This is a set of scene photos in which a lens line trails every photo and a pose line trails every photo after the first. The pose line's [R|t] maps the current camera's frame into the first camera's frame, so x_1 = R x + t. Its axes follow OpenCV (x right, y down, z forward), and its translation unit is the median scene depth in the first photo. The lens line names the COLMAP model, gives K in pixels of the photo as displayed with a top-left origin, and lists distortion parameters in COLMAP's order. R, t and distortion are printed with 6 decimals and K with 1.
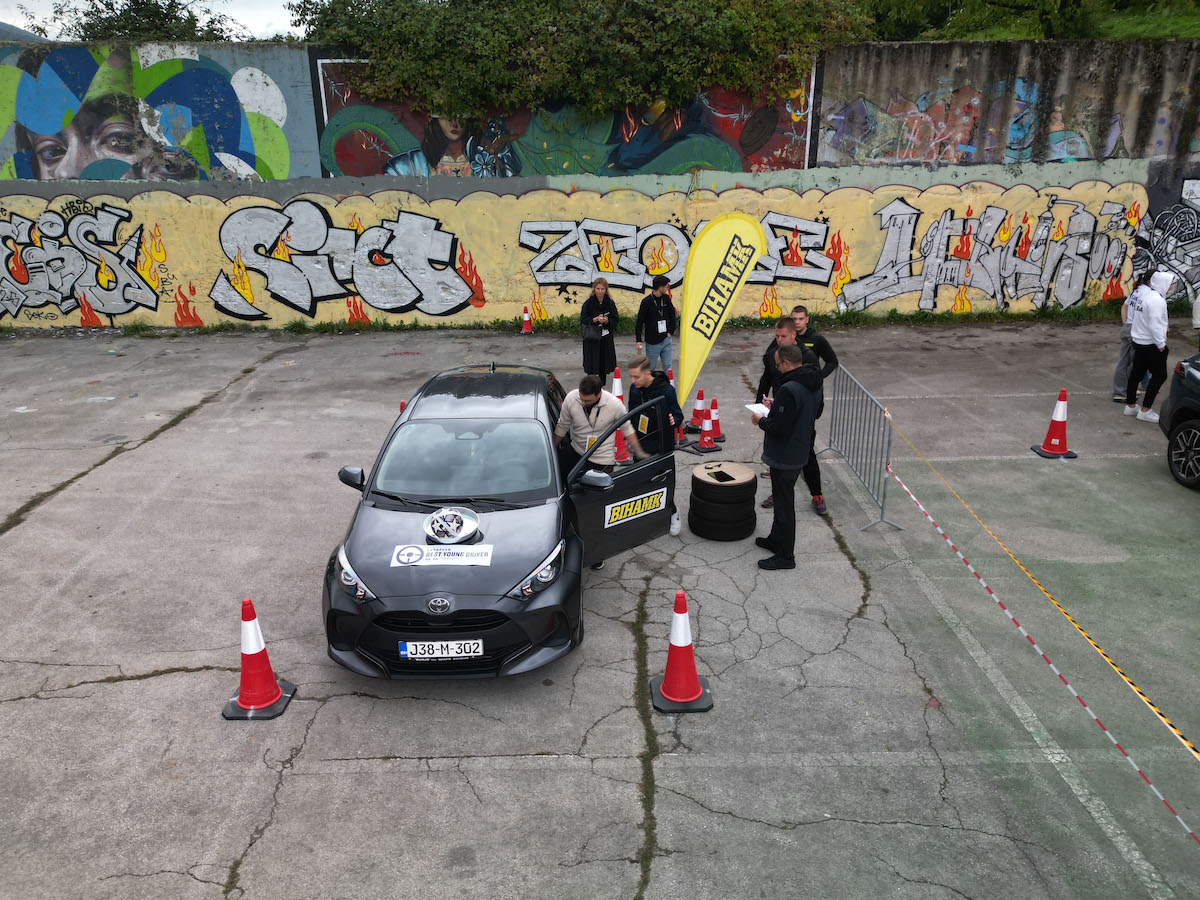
lens RADIAL K [[880.2, 0, 599.1], [0, 880.2, 448.5], [0, 0, 1]] dist [0.067214, -0.061662]
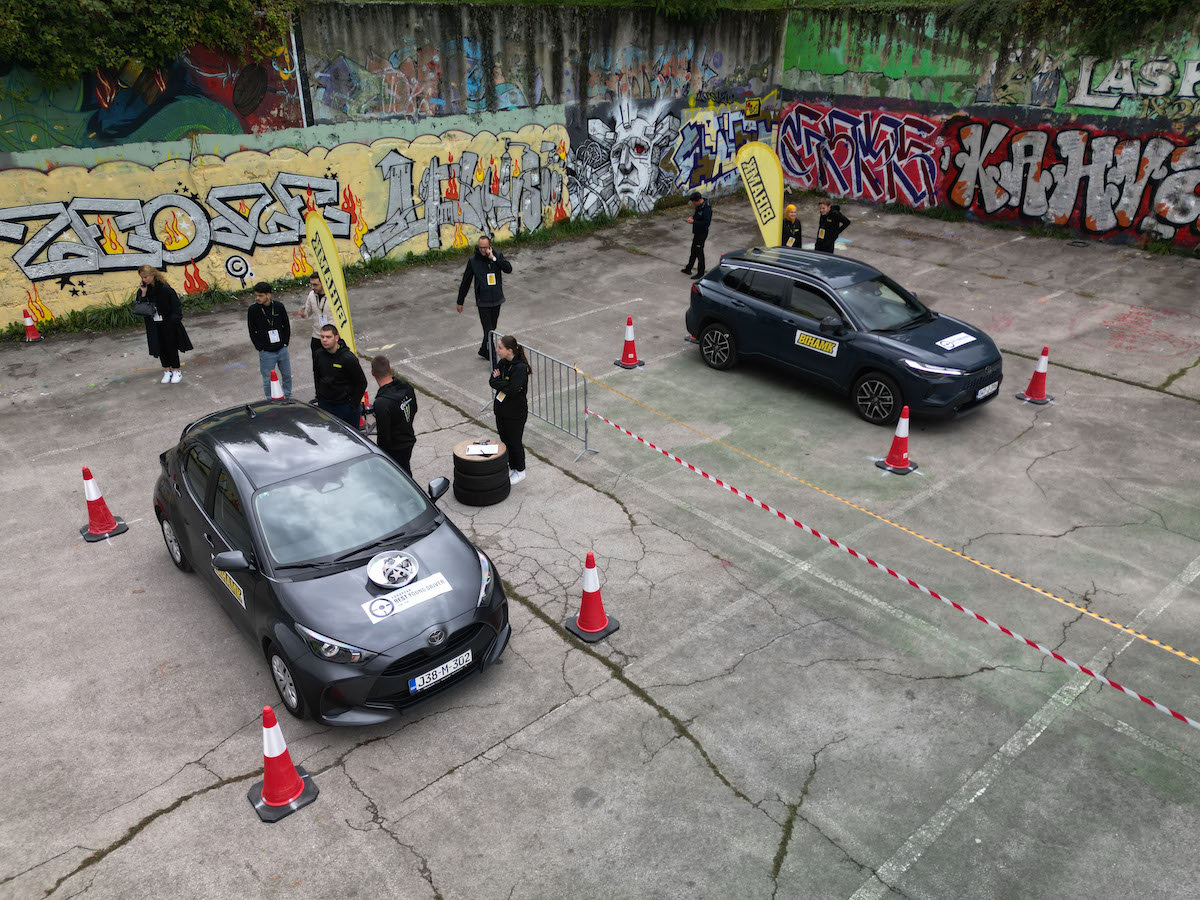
lens RADIAL K [[877.9, 0, 599.1], [0, 877.9, 448.0], [0, 0, 1]] dist [0.070660, -0.063185]
pose [[0.758493, -0.277579, 0.589608, -0.215542], [0.210123, 0.960599, 0.181927, -0.076980], [-0.616877, -0.014100, 0.786934, -0.013511]]
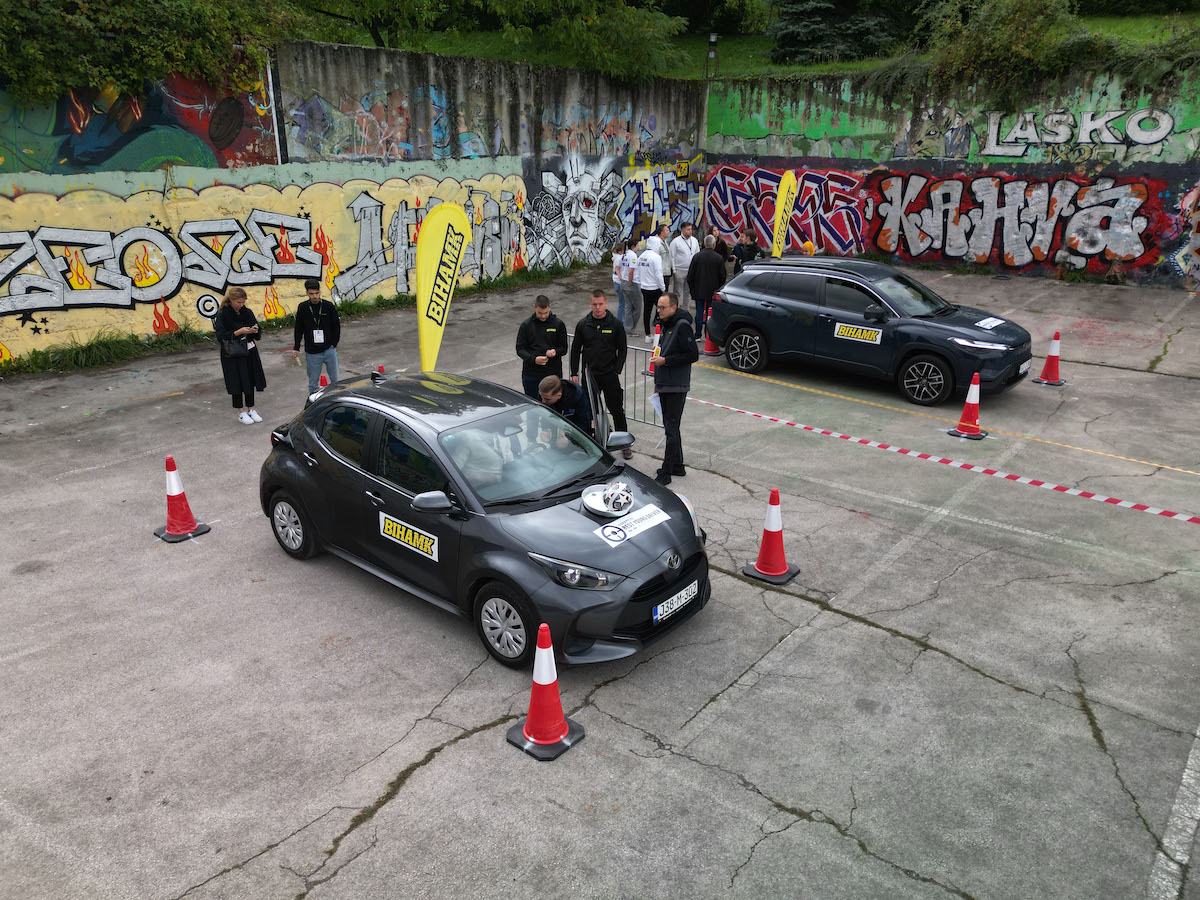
lens RADIAL K [[880.2, 0, 599.1], [0, 880.2, 448.5], [0, 0, 1]] dist [0.067214, -0.061662]
pose [[0.641169, -0.245593, 0.727039, -0.337187], [0.245681, 0.963235, 0.108716, -0.032028], [-0.727010, 0.108915, 0.677934, 0.108650]]
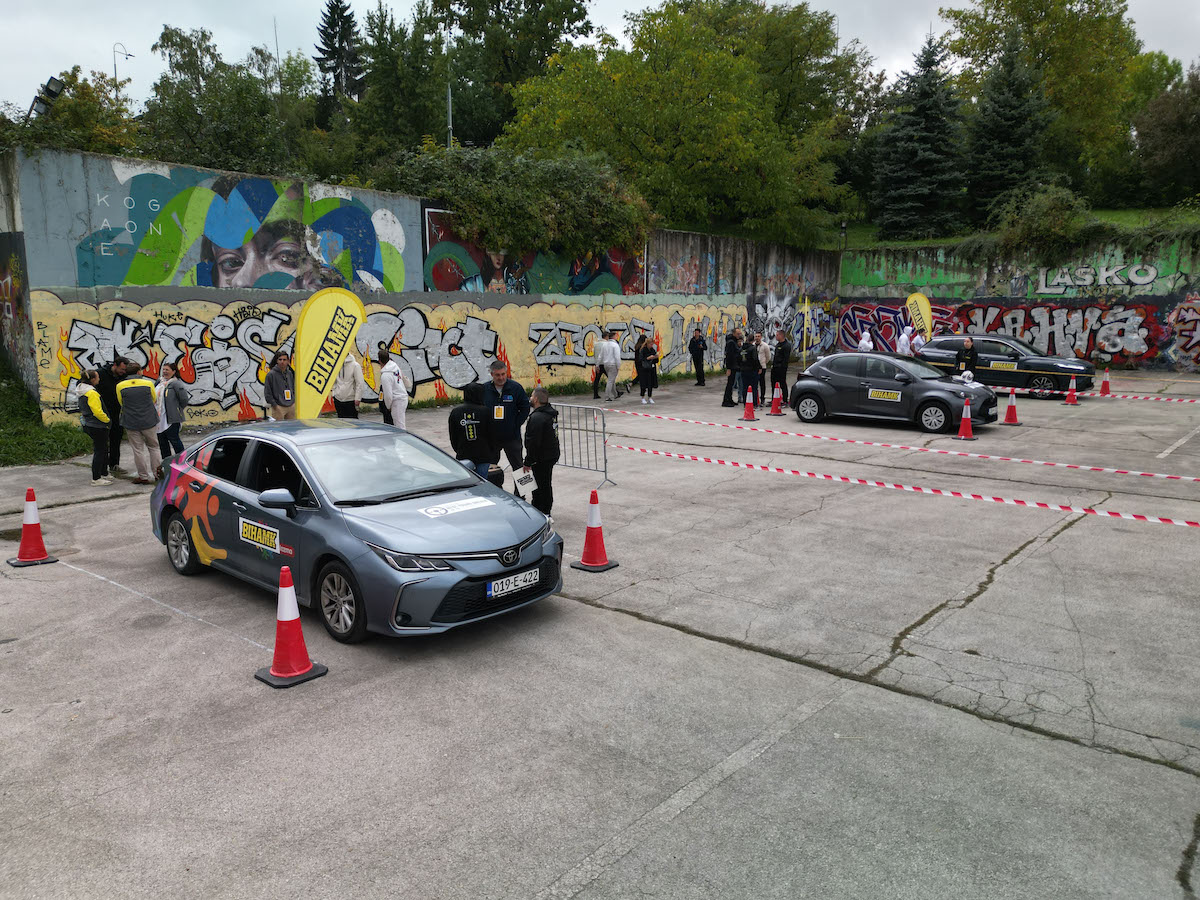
lens RADIAL K [[880.2, 0, 599.1], [0, 880.2, 448.5], [0, 0, 1]] dist [0.067214, -0.061662]
pose [[0.651972, -0.107803, 0.750541, -1.168419], [0.244394, 0.966892, -0.073419, 0.085200], [-0.717777, 0.231295, 0.656733, -0.004341]]
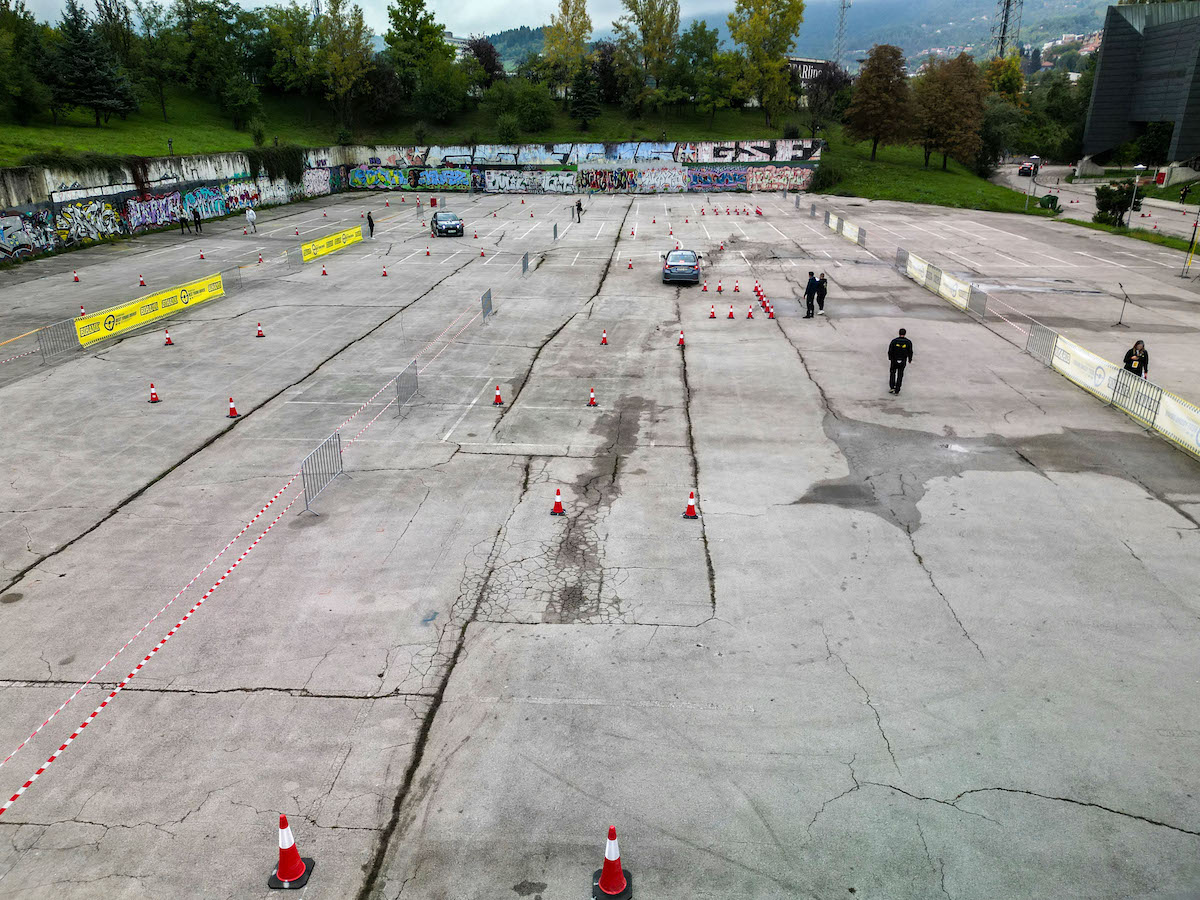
lens RADIAL K [[926.0, 0, 600.3], [0, 926.0, 452.3], [0, 0, 1]] dist [0.081954, -0.061145]
pose [[-0.997797, -0.004788, 0.066172, -1.015431], [0.037643, 0.780448, 0.624086, -0.449675], [-0.054632, 0.625202, -0.778548, 0.639602]]
